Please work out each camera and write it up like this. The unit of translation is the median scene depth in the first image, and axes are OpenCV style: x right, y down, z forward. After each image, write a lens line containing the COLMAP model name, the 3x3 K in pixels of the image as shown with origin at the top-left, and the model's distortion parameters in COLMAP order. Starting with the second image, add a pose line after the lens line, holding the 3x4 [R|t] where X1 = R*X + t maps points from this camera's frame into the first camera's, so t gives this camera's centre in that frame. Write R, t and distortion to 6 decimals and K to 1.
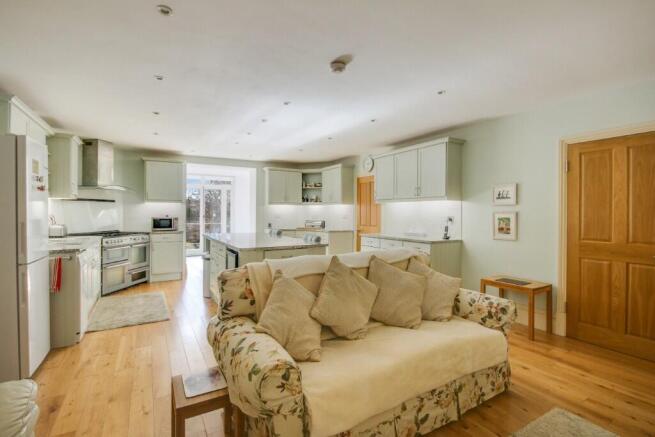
lens RADIAL K [[302.7, 0, 327.1], [0, 302.7, 215.9], [0, 0, 1]] dist [0.000010, -0.000024]
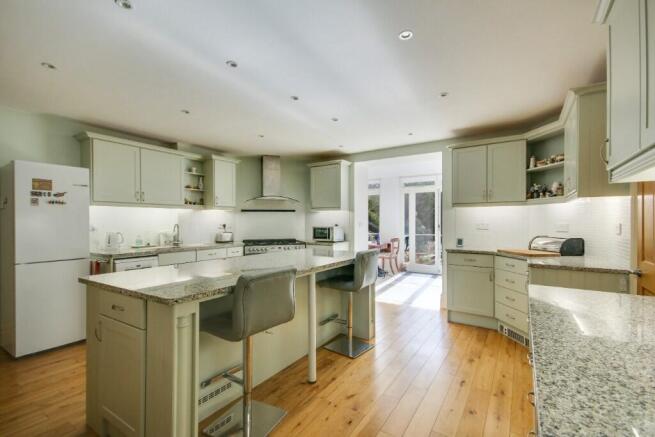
lens RADIAL K [[302.7, 0, 327.4], [0, 302.7, 220.6], [0, 0, 1]] dist [0.000010, -0.000024]
pose [[0.447400, -0.007601, -0.894302, 0.263204], [-0.006010, 0.999916, -0.011506, -0.003205], [0.894314, 0.010523, 0.447316, 0.583712]]
